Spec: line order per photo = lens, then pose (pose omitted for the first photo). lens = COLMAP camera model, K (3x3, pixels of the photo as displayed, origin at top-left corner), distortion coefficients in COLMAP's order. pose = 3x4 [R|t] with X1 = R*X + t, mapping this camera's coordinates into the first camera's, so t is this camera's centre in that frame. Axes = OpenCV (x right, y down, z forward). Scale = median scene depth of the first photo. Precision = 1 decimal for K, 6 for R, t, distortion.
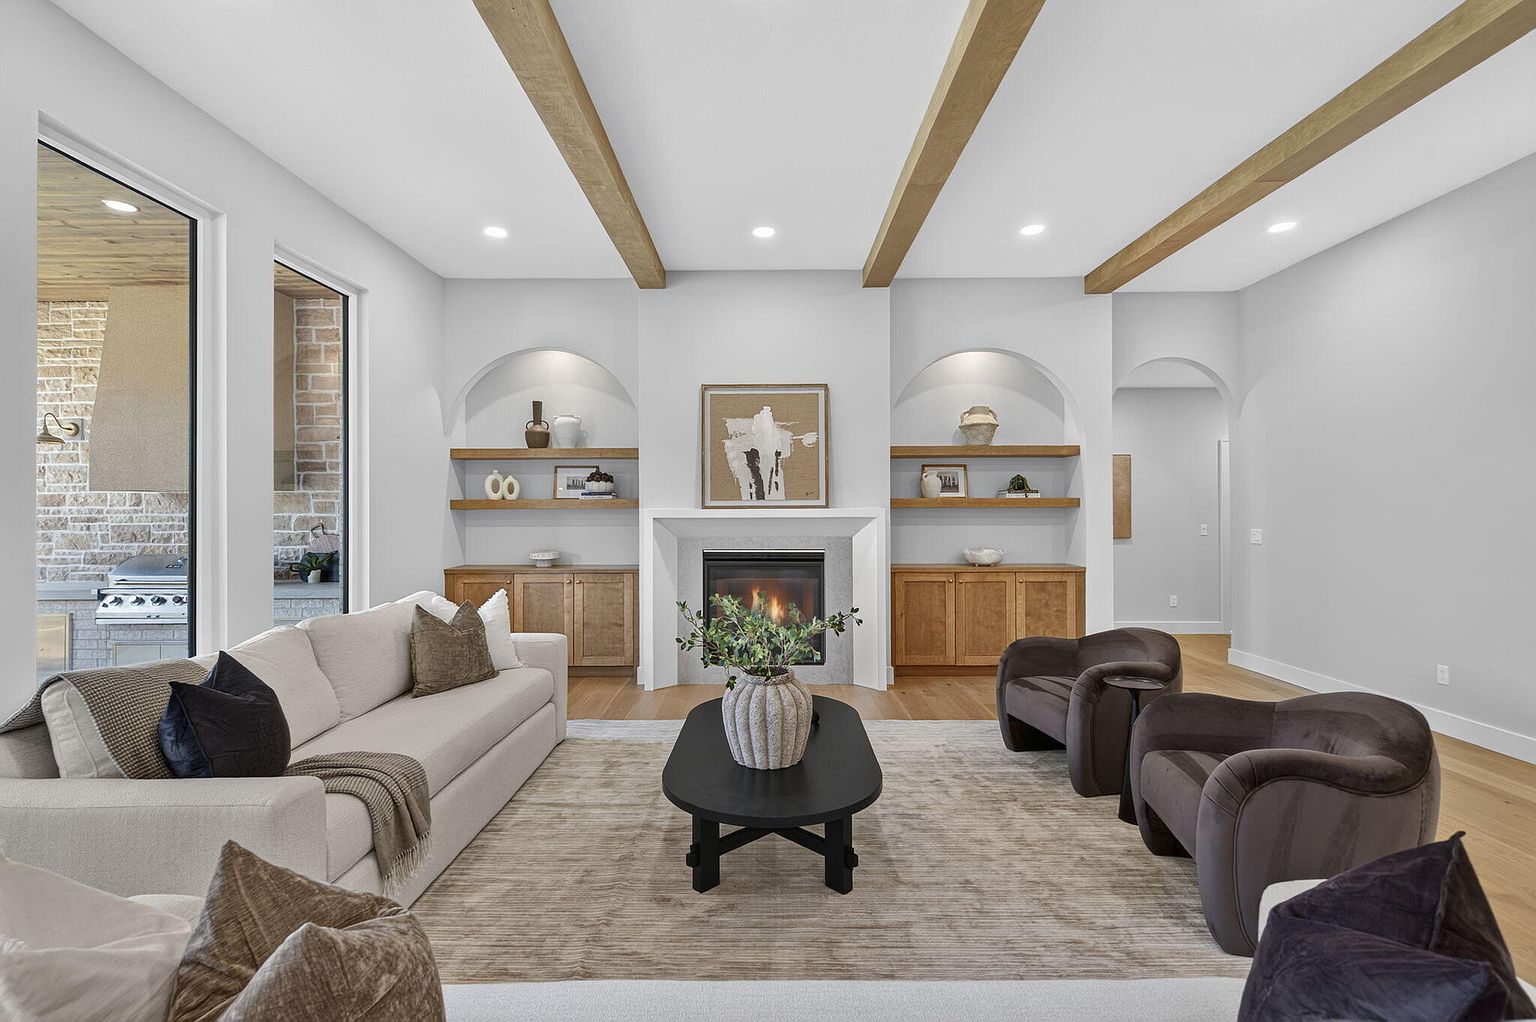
lens RADIAL K [[704.9, 0, 758.9], [0, 704.9, 504.0], [0, 0, 1]] dist [0.005293, -0.001092]
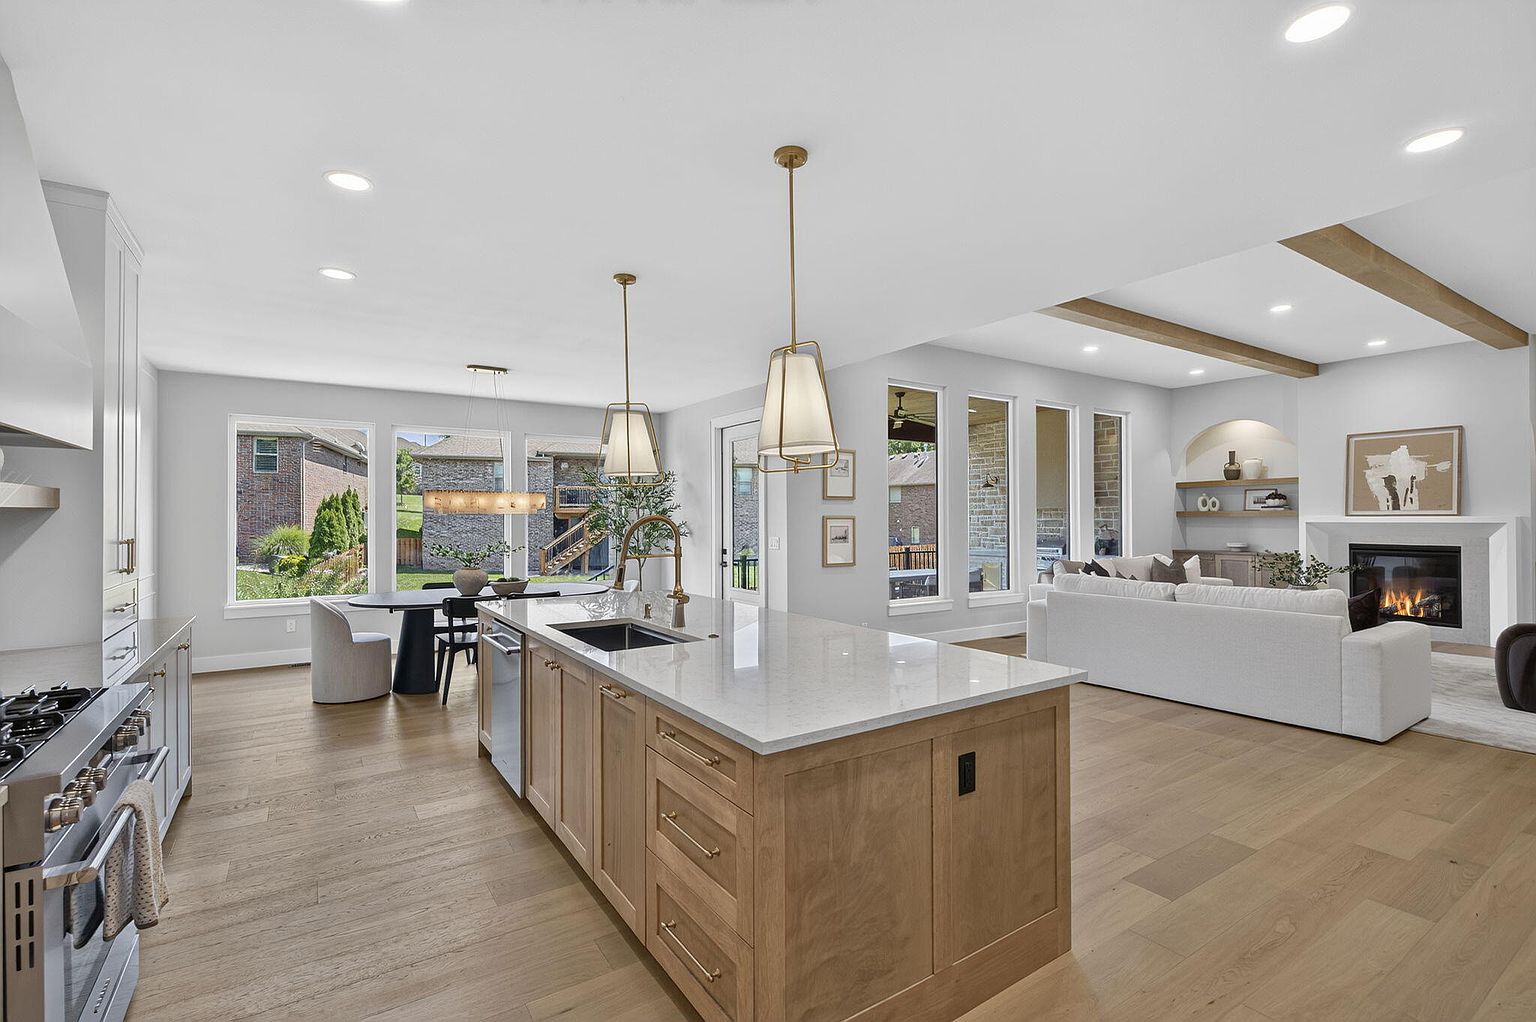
lens RADIAL K [[704.9, 0, 755.8], [0, 704.9, 517.7], [0, 0, 1]] dist [0.005293, -0.001092]
pose [[0.550819, 0.000475, -0.834625, 0.458478], [0.007099, 0.999961, 0.005254, -0.006850], [0.834595, -0.008819, 0.550794, -0.853143]]
